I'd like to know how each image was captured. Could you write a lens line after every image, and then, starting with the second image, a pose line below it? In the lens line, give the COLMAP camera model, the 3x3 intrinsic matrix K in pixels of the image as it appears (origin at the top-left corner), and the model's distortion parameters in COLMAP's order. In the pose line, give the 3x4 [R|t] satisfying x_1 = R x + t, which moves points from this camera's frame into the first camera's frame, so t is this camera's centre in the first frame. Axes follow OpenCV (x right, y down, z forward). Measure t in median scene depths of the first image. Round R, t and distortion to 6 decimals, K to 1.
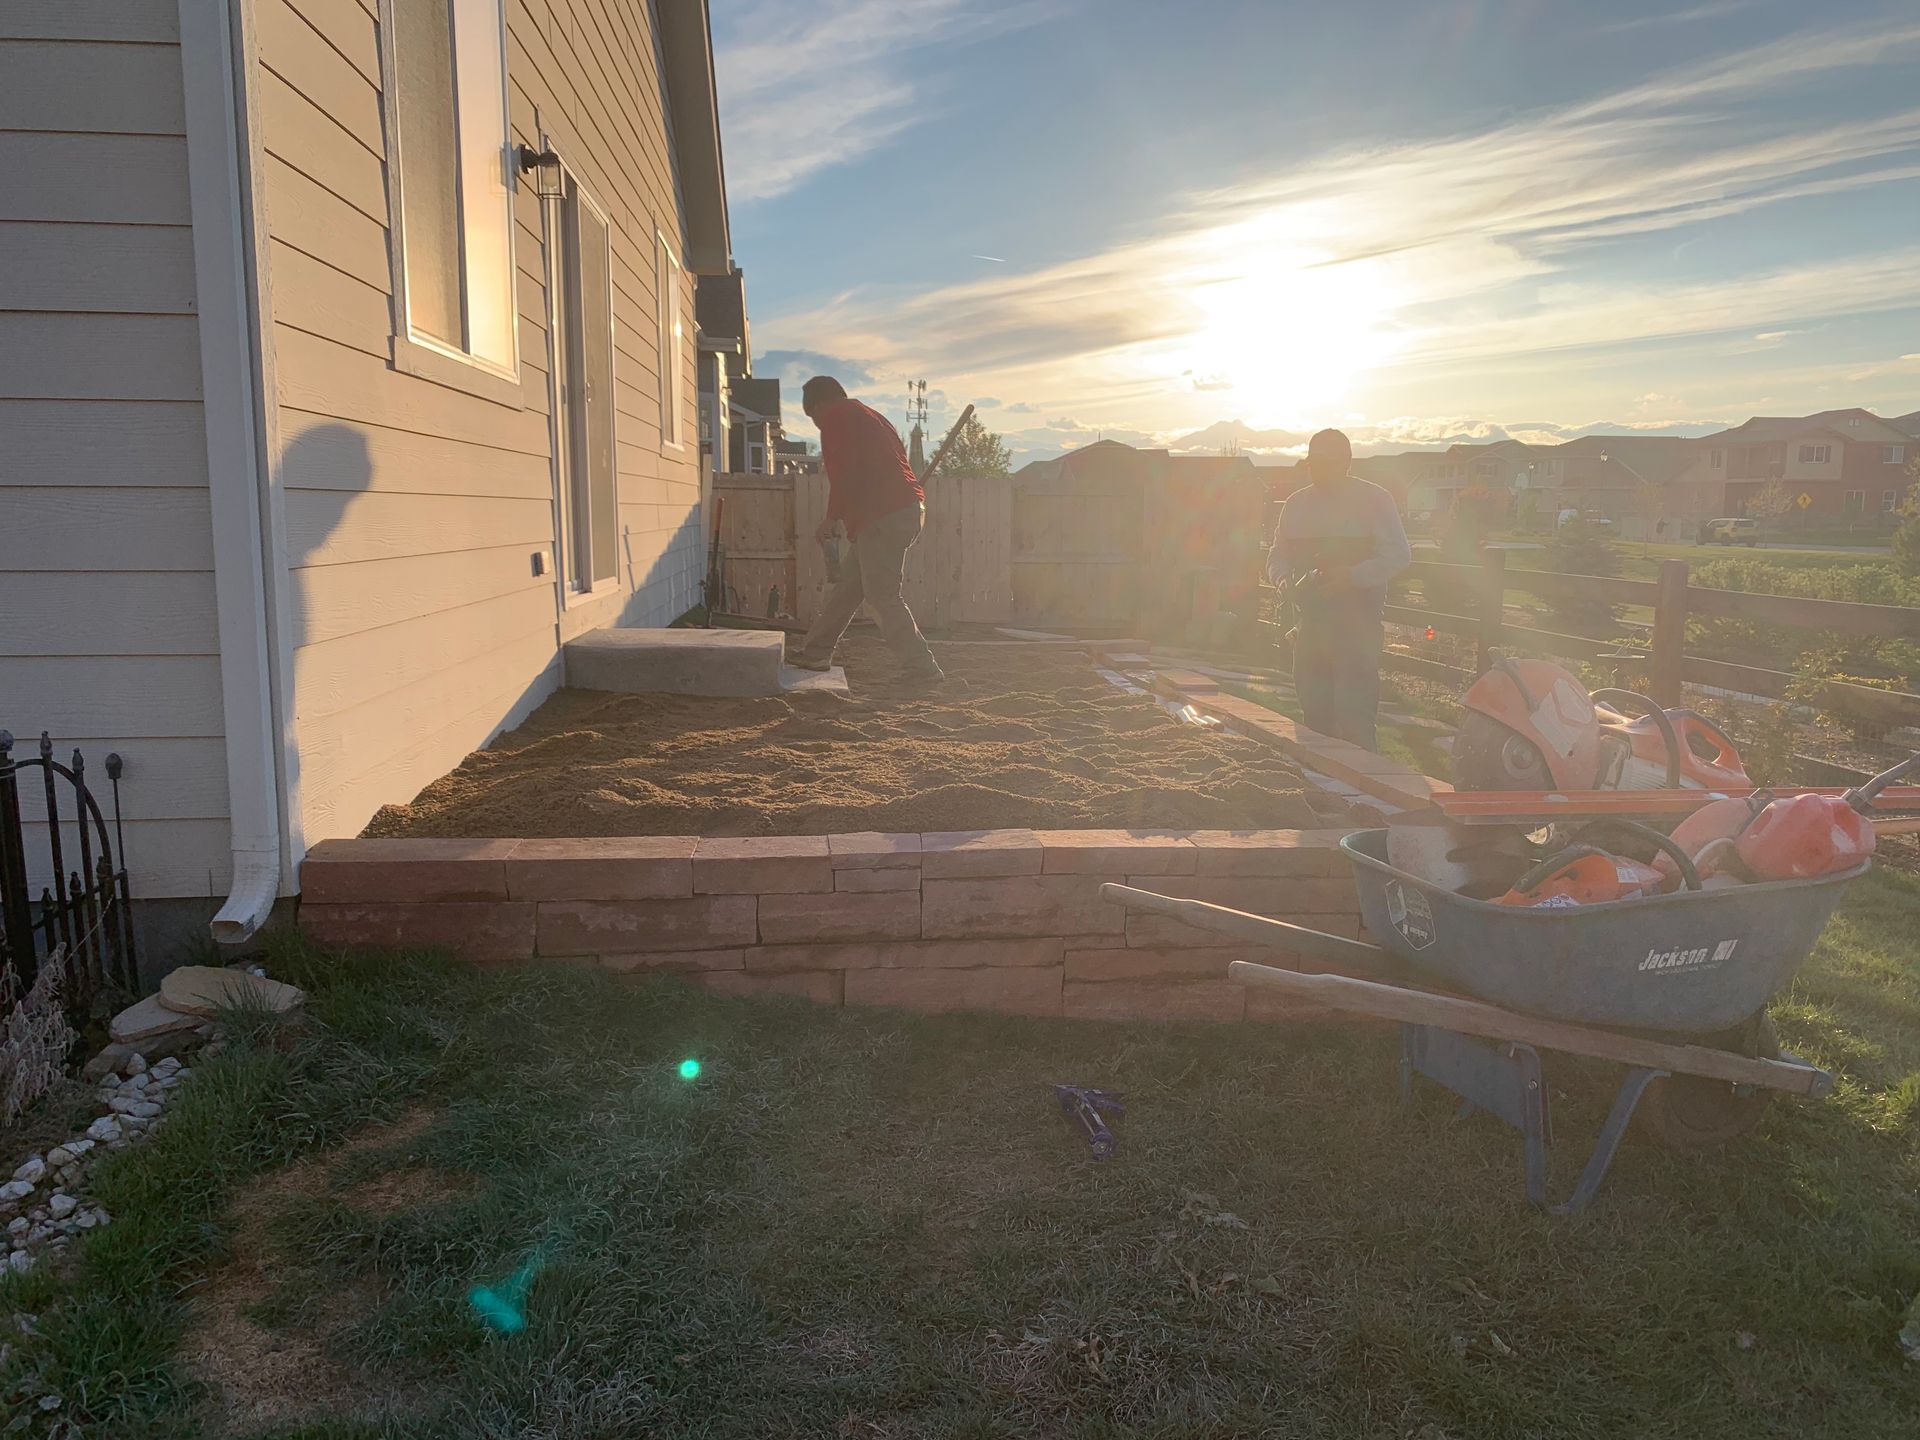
lens RADIAL K [[1458.1, 0, 956.8], [0, 1458.1, 716.7], [0, 0, 1]] dist [0.061718, -0.146253]
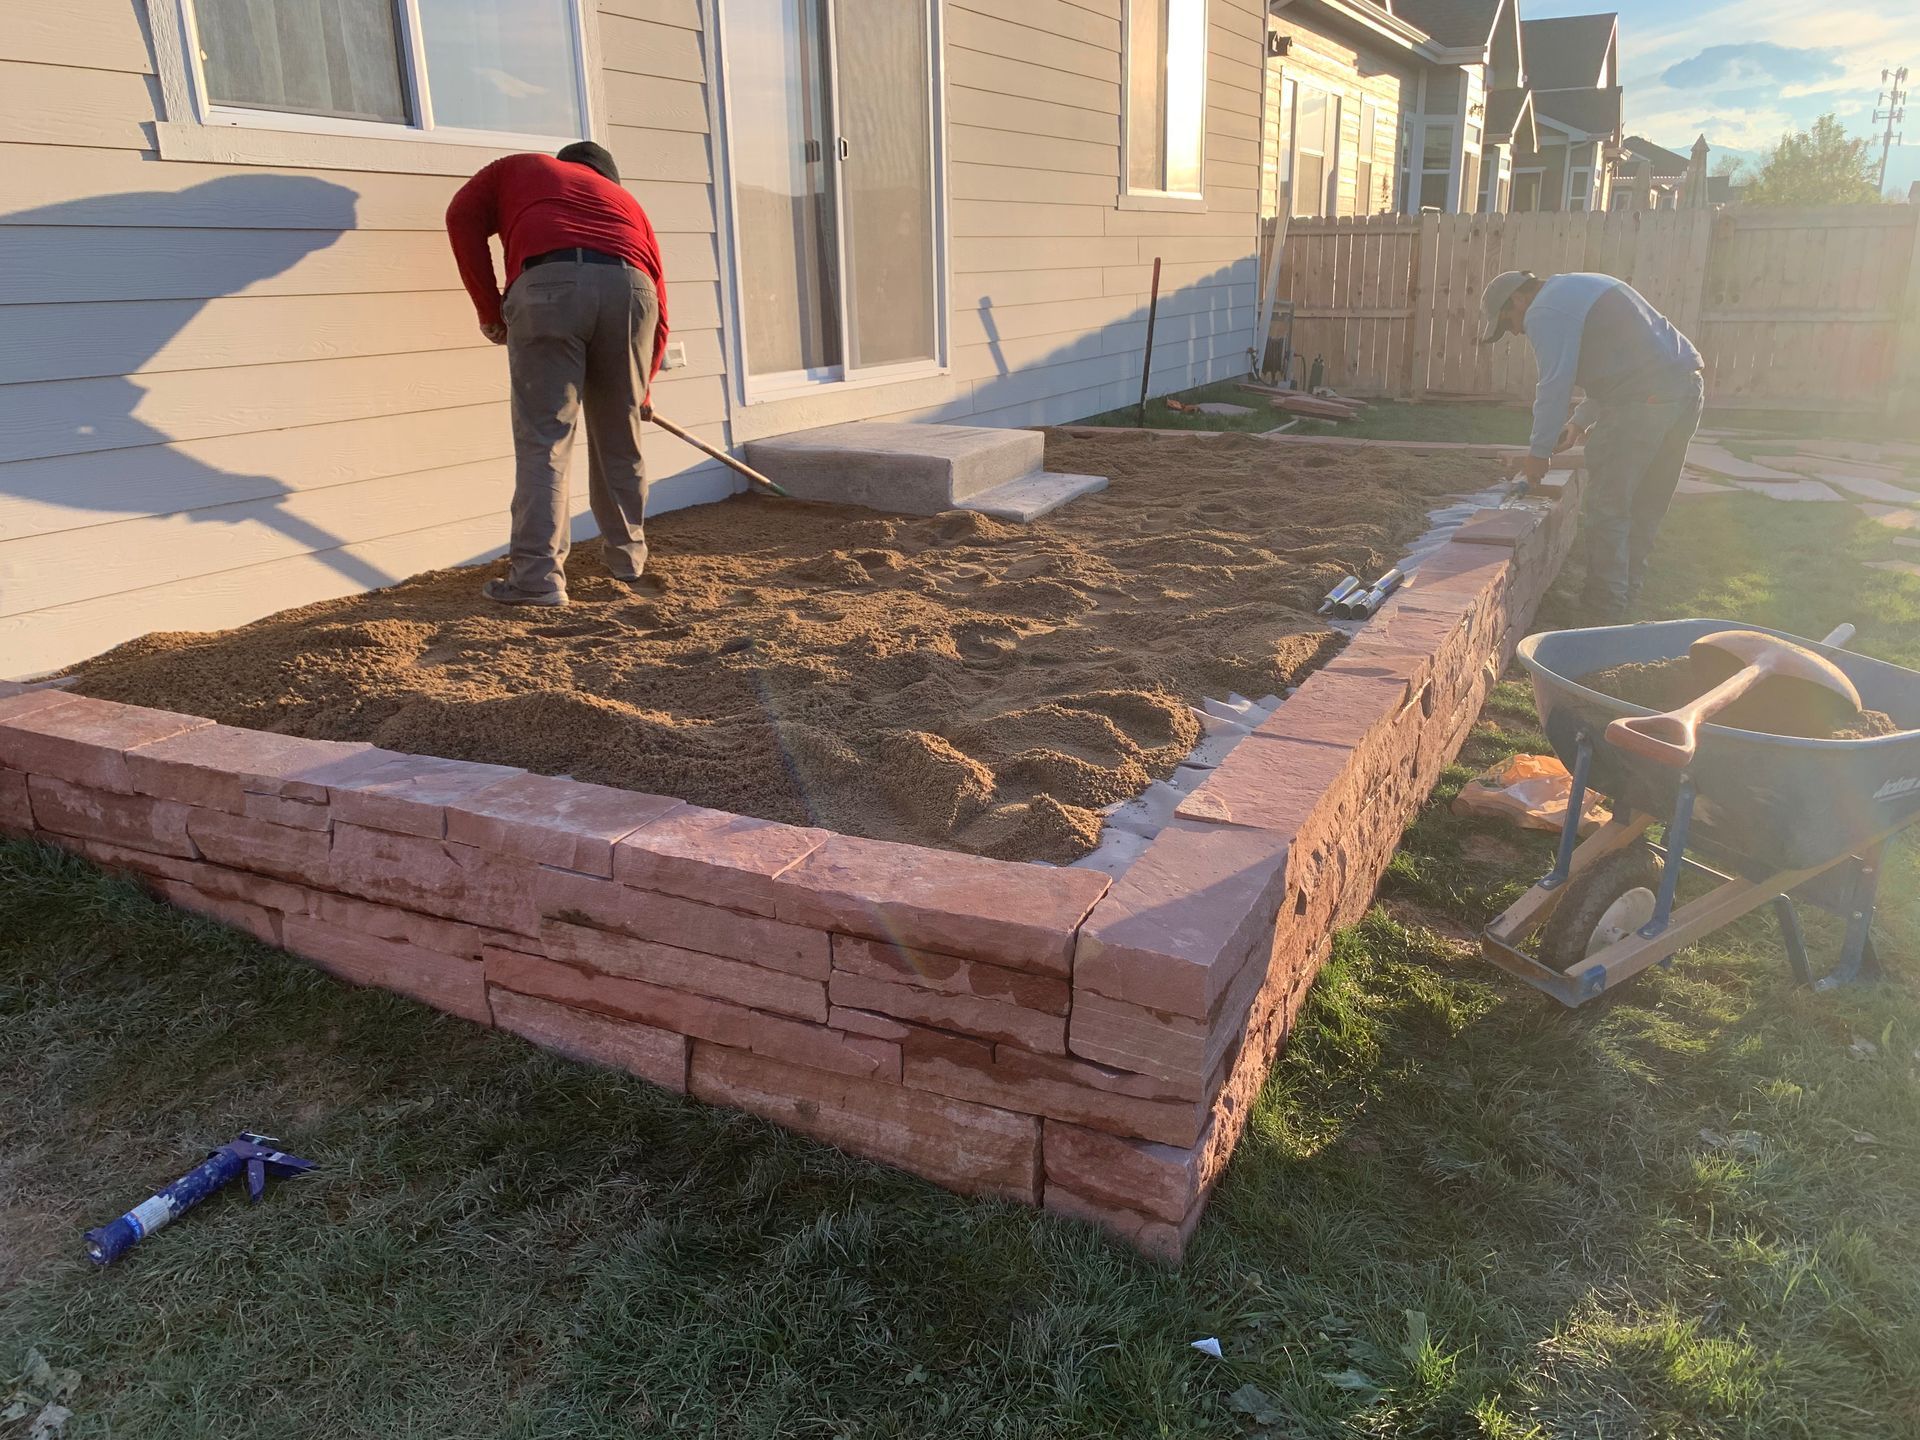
lens RADIAL K [[1466.5, 0, 962.3], [0, 1466.5, 705.8], [0, 0, 1]] dist [0.023355, -0.028612]
pose [[0.837432, 0.137698, -0.528912, 0.664716], [-0.051150, 0.983240, 0.174993, -0.103114], [0.544143, -0.119491, 0.830440, 0.534650]]
